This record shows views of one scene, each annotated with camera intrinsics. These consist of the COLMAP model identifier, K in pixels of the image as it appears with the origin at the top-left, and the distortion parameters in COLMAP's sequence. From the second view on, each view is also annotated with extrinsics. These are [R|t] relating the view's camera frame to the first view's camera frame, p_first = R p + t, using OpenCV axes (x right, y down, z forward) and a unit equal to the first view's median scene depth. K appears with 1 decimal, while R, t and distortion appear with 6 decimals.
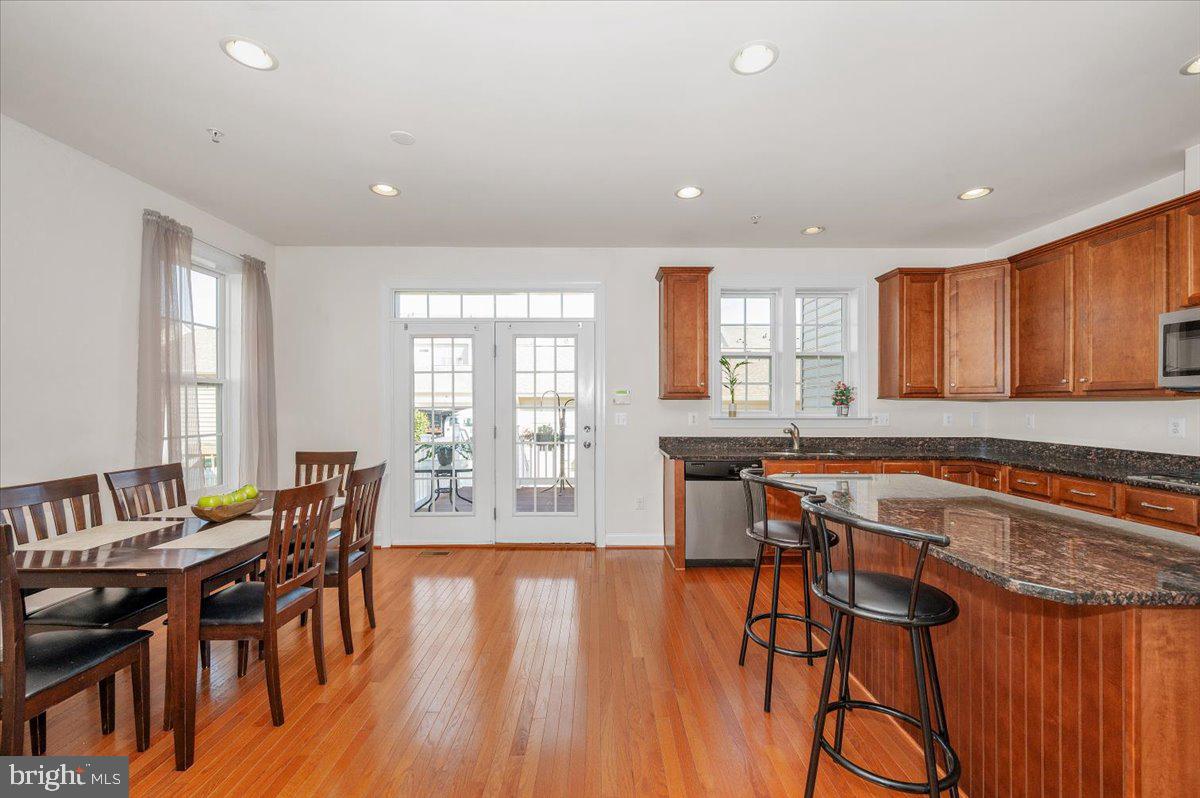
lens RADIAL K [[483.9, 0, 607.2], [0, 483.9, 401.9], [0, 0, 1]] dist [-0.001753, -0.000358]
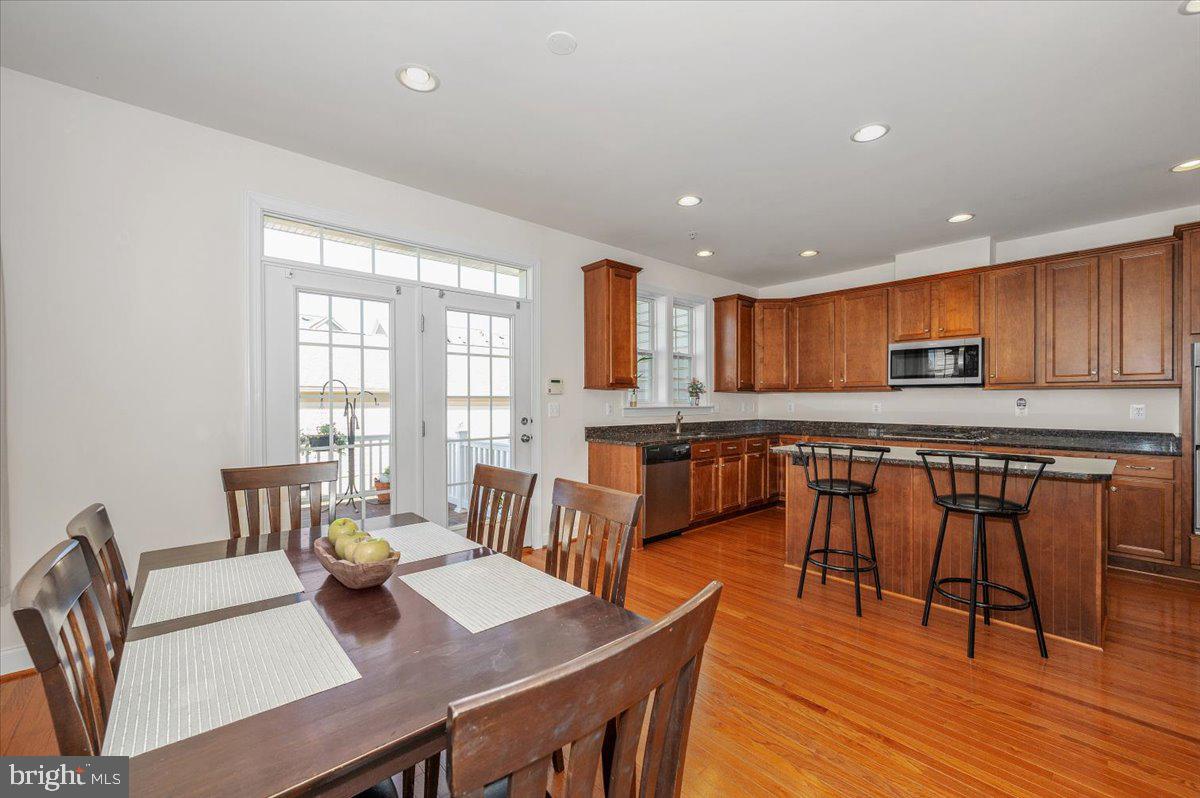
lens RADIAL K [[483.9, 0, 632.0], [0, 483.9, 413.3], [0, 0, 1]] dist [-0.001753, -0.000358]
pose [[0.735889, -0.018797, 0.676841, -0.514485], [0.001935, 0.999669, 0.025659, 0.018599], [-0.677099, -0.017572, 0.735682, 0.198877]]
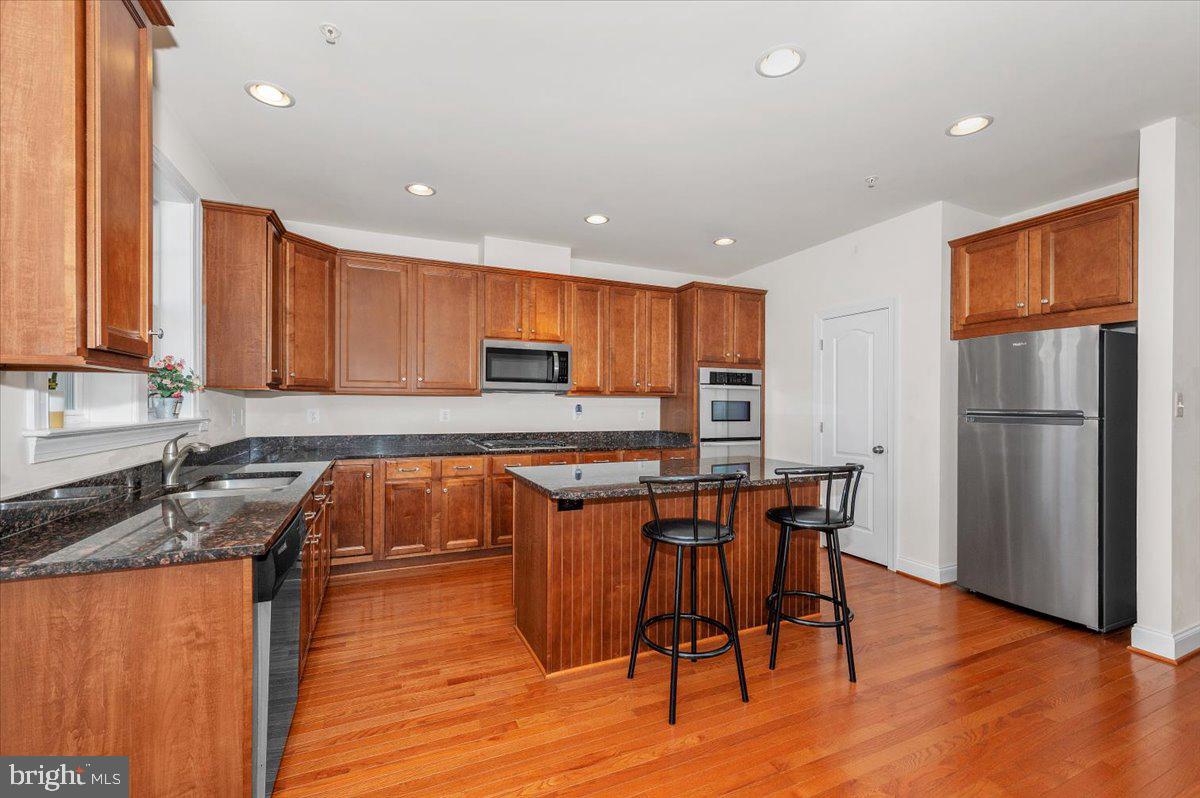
lens RADIAL K [[483.9, 0, 588.1], [0, 483.9, 402.7], [0, 0, 1]] dist [-0.001753, -0.000358]
pose [[-0.380538, -0.002558, 0.924762, -0.240320], [-0.008069, 0.999967, -0.000554, 0.008927], [-0.924730, -0.007673, -0.380547, 0.813547]]
